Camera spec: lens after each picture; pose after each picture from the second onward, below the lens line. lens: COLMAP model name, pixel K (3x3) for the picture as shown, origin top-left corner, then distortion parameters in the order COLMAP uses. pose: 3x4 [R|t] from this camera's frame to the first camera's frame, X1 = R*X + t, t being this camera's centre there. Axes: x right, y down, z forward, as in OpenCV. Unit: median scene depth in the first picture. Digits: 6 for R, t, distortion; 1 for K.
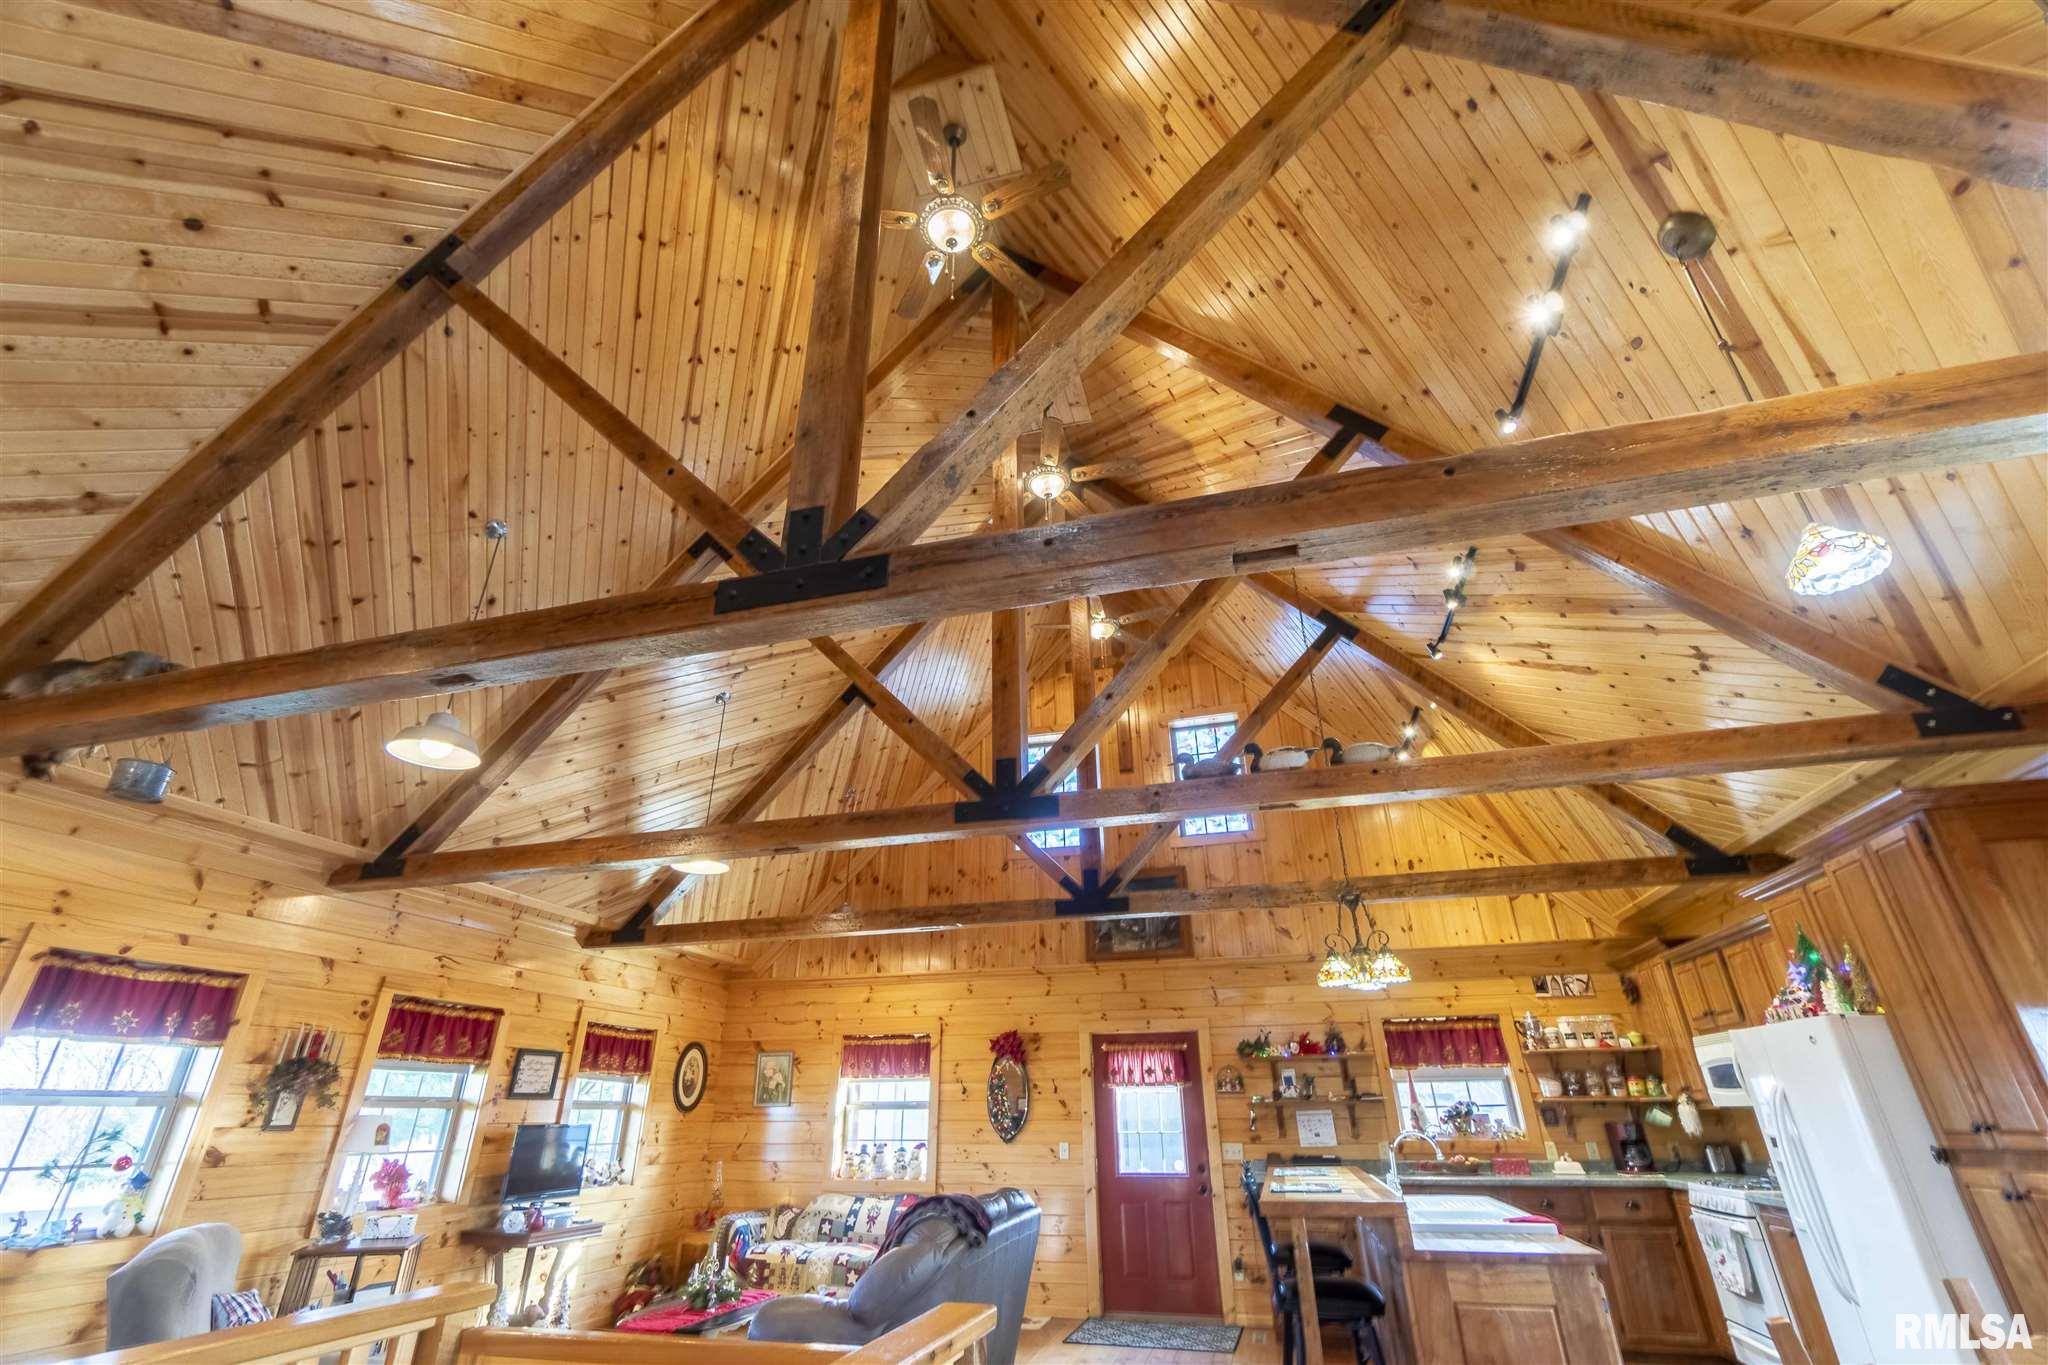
lens RADIAL K [[896.6, 0, 1017.6], [0, 896.6, 669.4], [0, 0, 1]] dist [-0.003839, 0.000552]
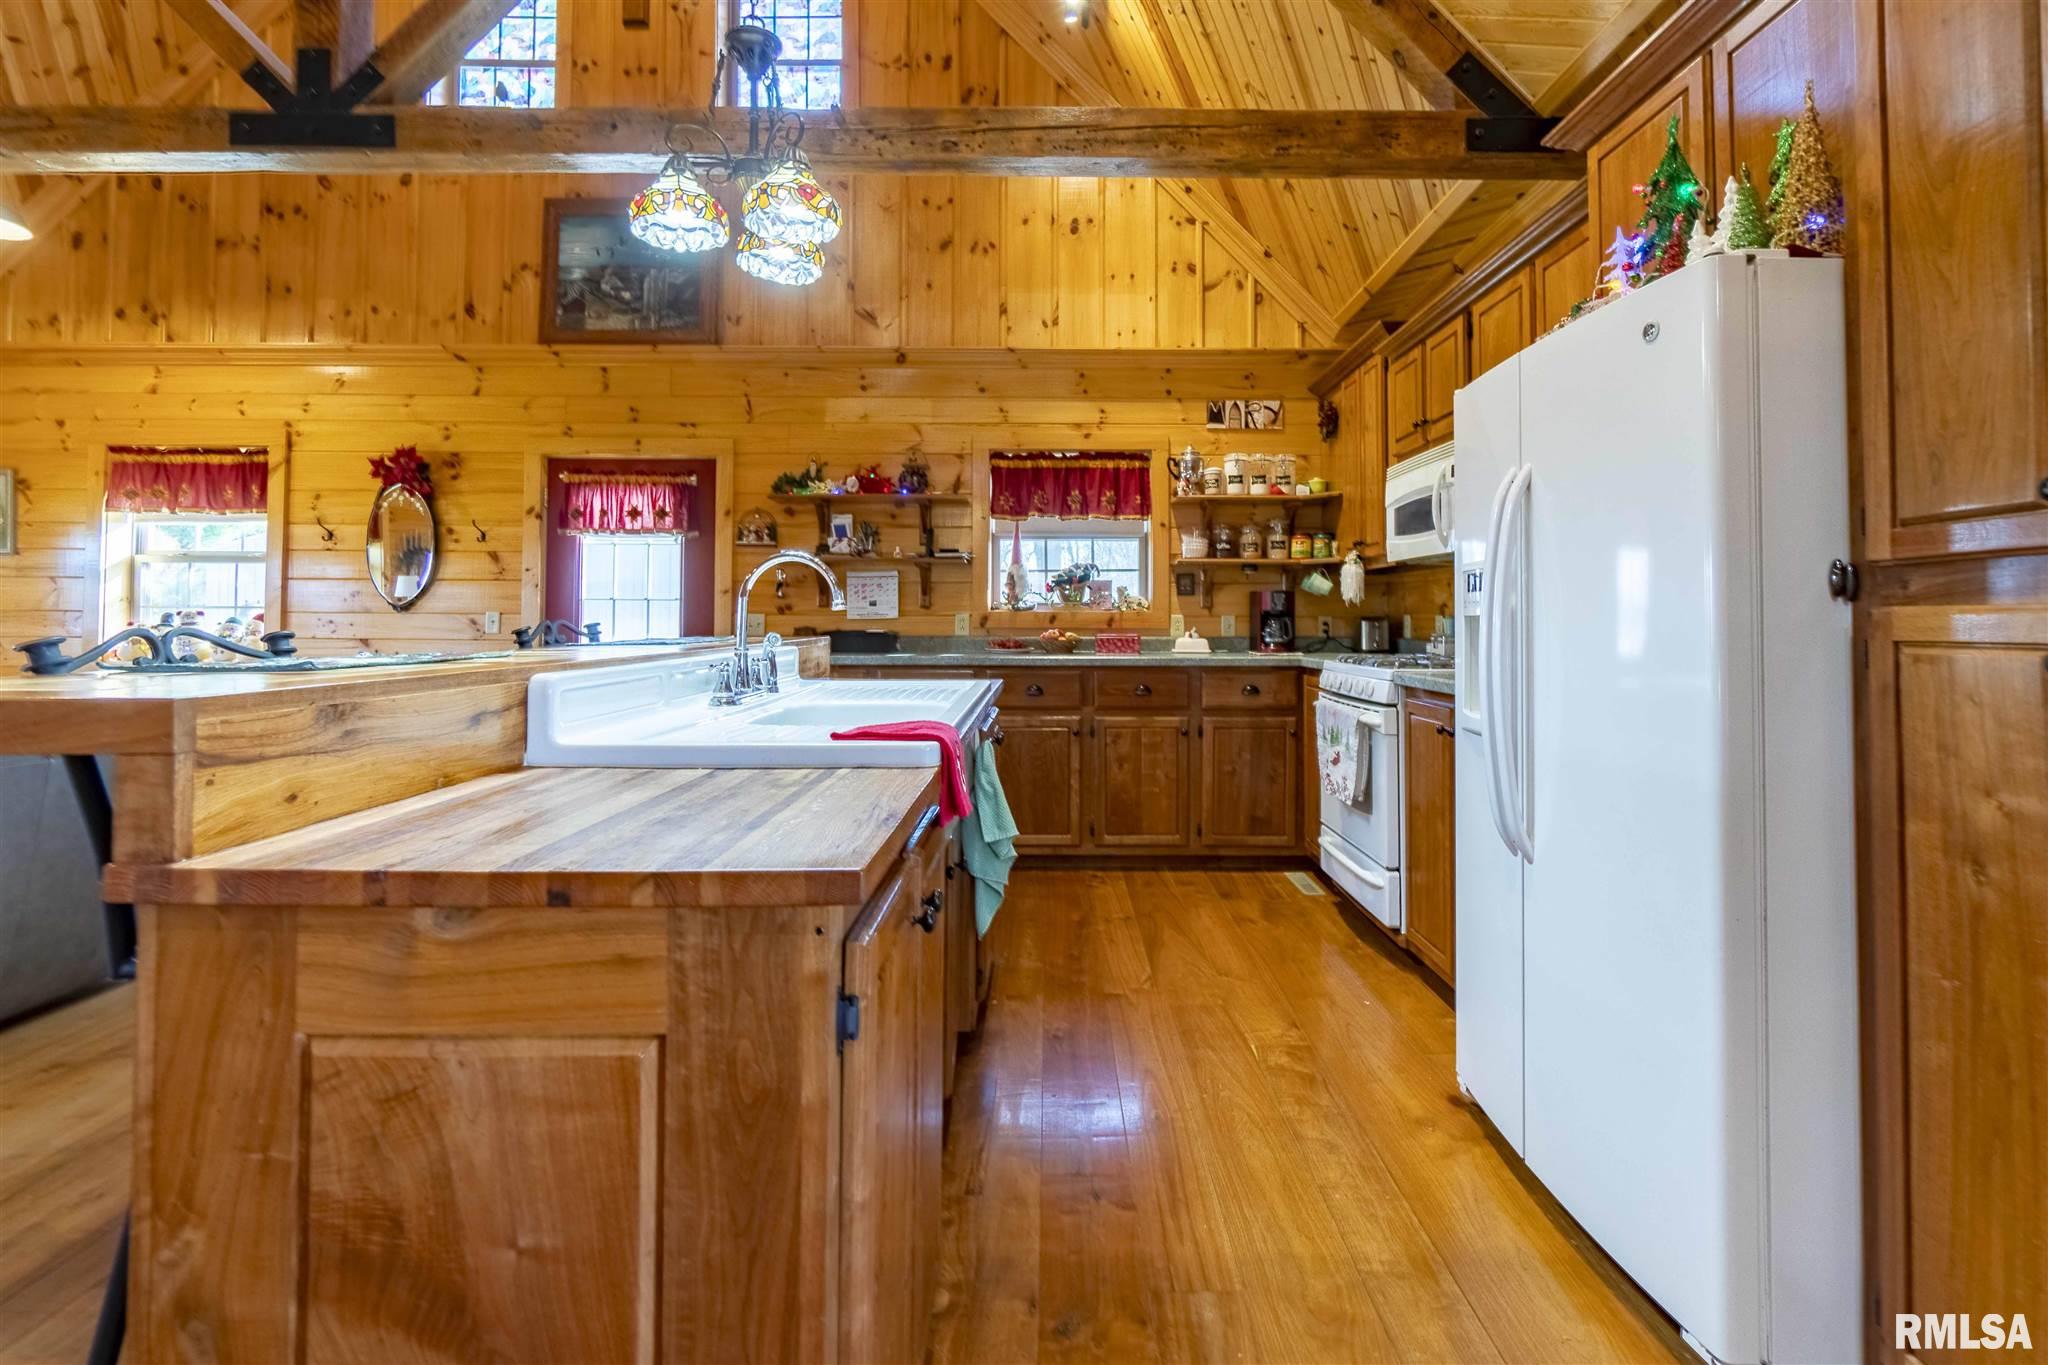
lens RADIAL K [[924.2, 0, 1060.8], [0, 924.2, 597.9], [0, 0, 1]] dist [-0.004705, 0.000491]
pose [[0.963430, 0.015769, 0.267494, 0.286713], [-0.128561, 0.903070, 0.409800, 0.209168], [-0.235104, -0.429203, 0.872073, 0.353523]]
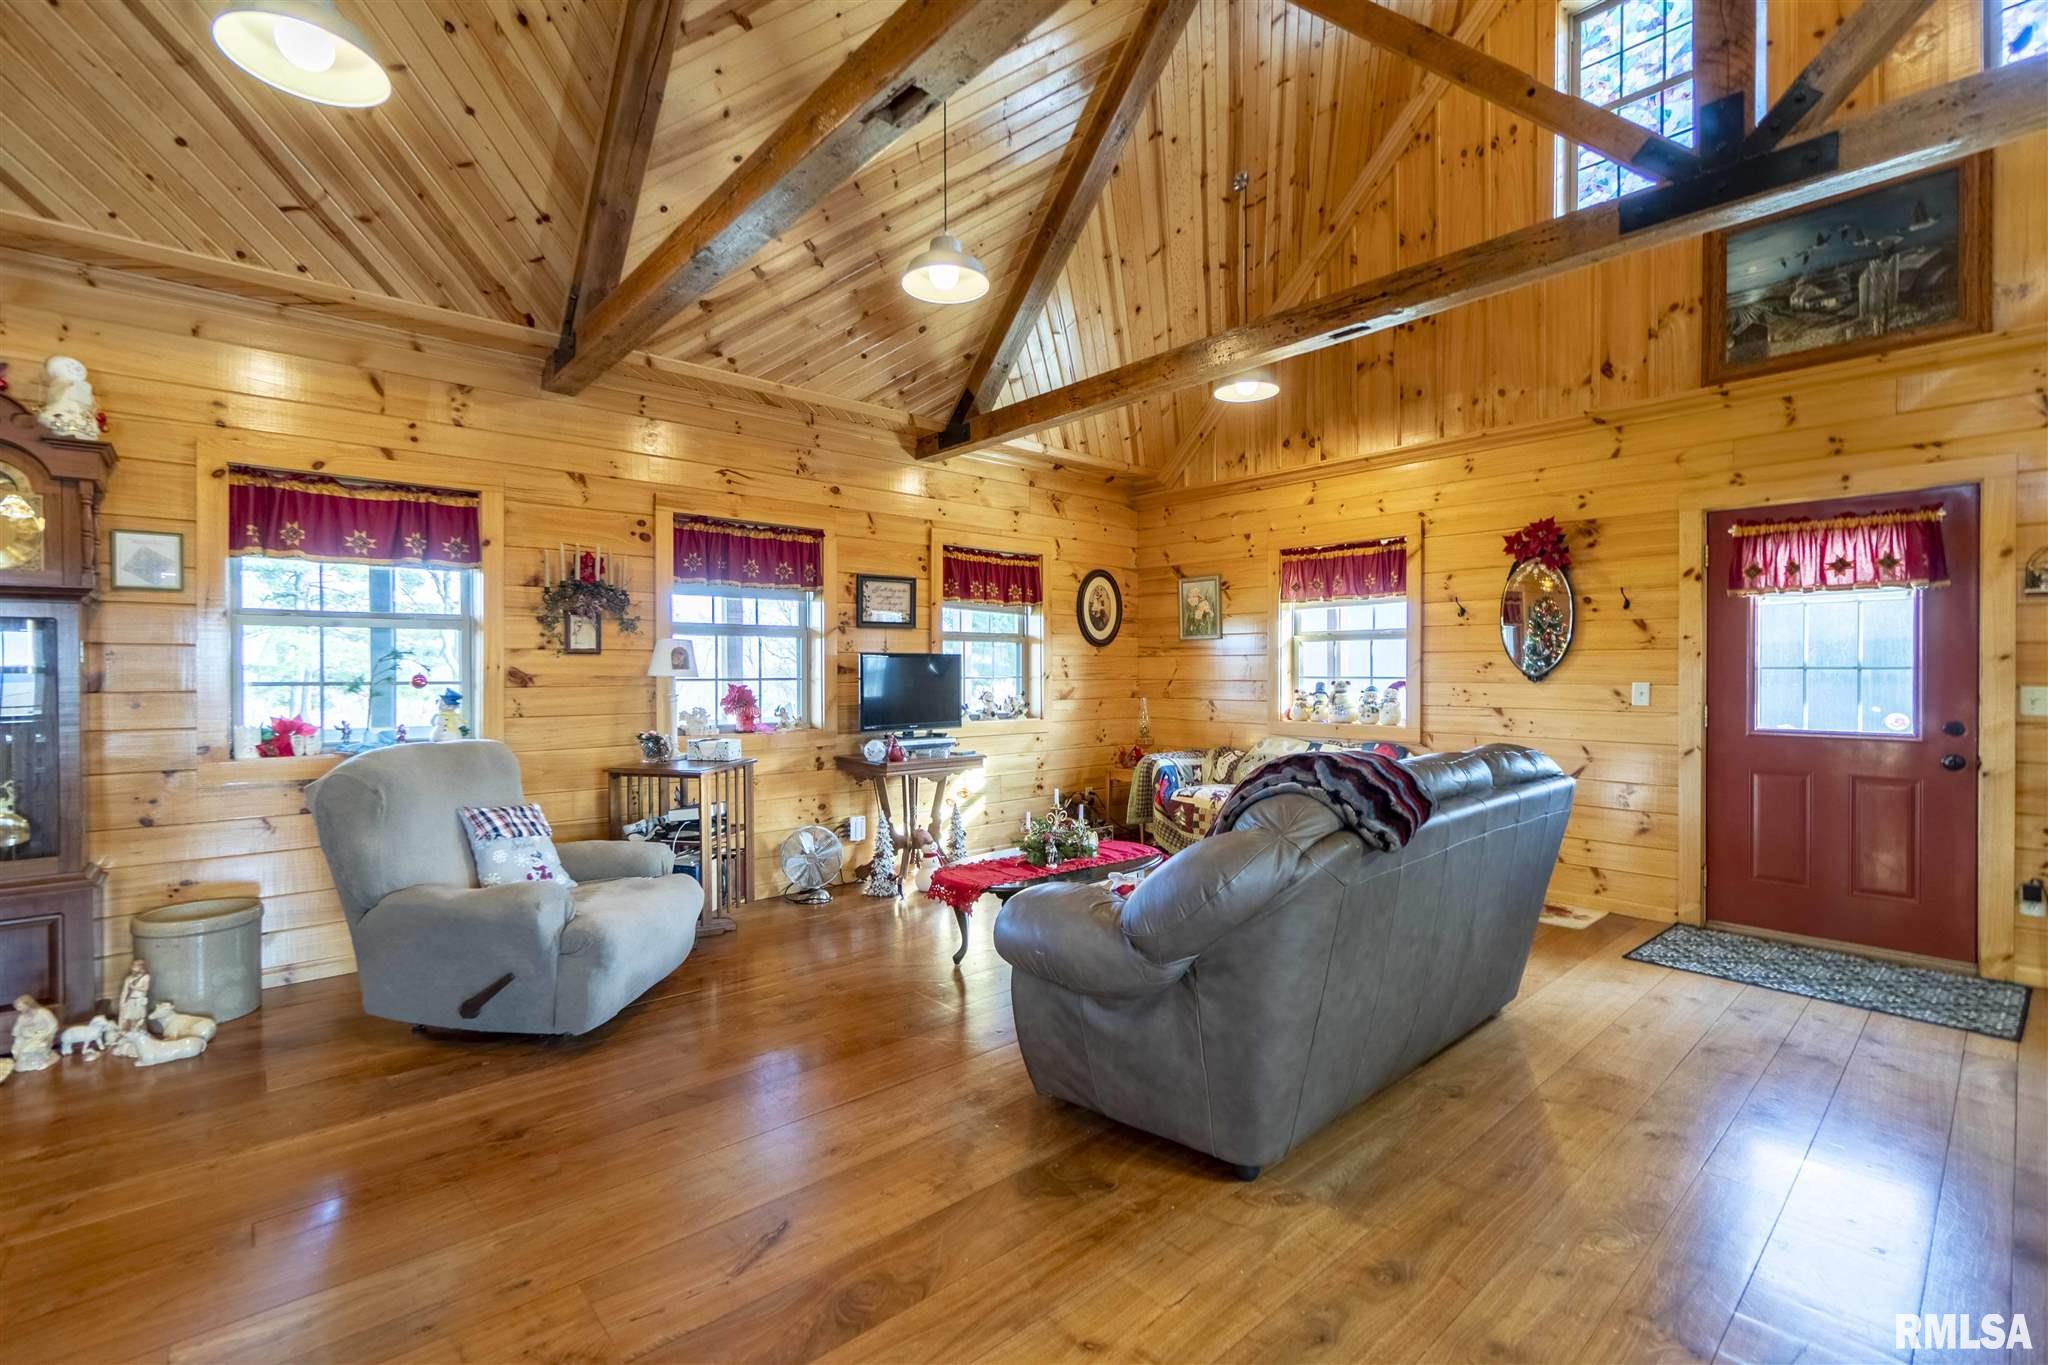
lens RADIAL K [[896.6, 0, 1007.0], [0, 896.6, 679.1], [0, 0, 1]] dist [-0.003839, 0.000552]
pose [[0.830992, 0.010082, -0.556193, 0.034246], [0.245465, 0.890588, 0.382884, 0.198723], [0.499199, -0.454699, 0.737597, 0.356222]]
